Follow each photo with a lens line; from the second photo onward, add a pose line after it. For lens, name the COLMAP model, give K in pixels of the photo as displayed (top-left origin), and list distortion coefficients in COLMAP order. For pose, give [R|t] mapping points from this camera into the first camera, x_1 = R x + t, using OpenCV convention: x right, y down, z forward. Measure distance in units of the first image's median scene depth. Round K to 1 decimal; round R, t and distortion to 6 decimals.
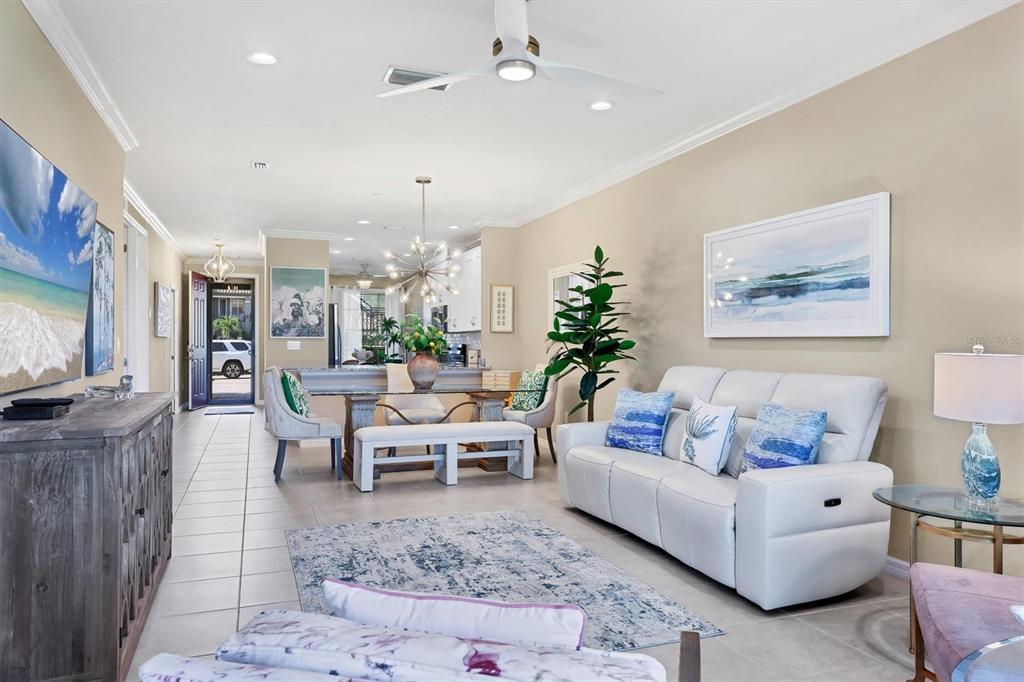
lens RADIAL K [[685.6, 0, 512.0], [0, 685.6, 341.0], [0, 0, 1]] dist [-0.002197, -0.000462]
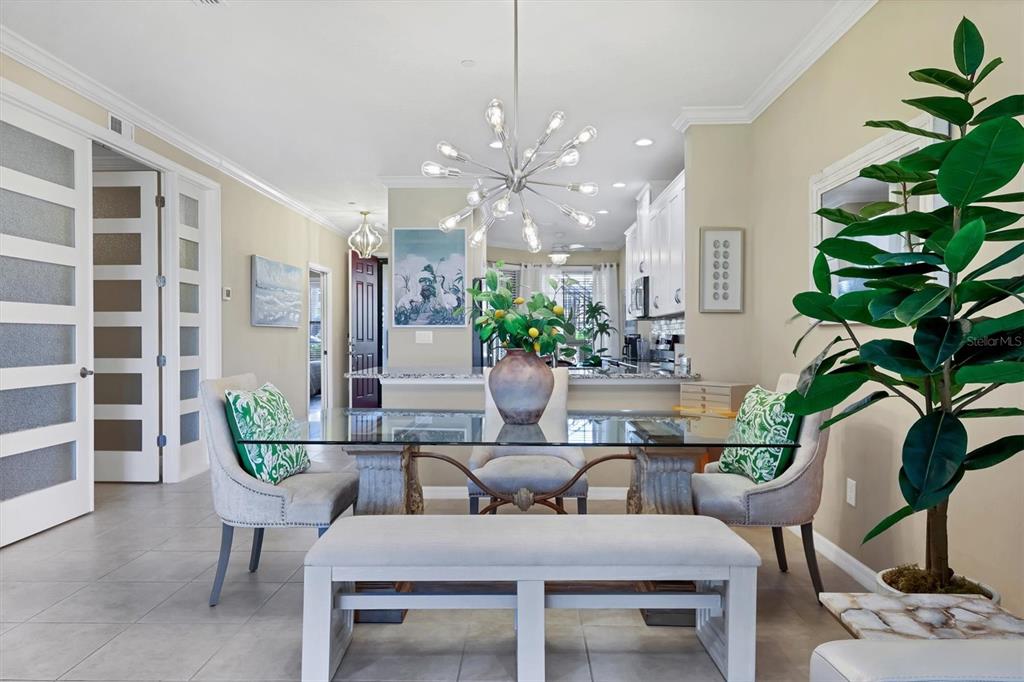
lens RADIAL K [[666.7, 0, 512.0], [0, 666.7, 341.0], [0, 0, 1]] dist [0.003935, 0.001289]
pose [[0.926479, -0.001845, -0.376342, 0.042272], [0.005925, 0.999936, 0.009685, 0.006053], [0.376300, -0.011203, 0.926430, 0.566623]]
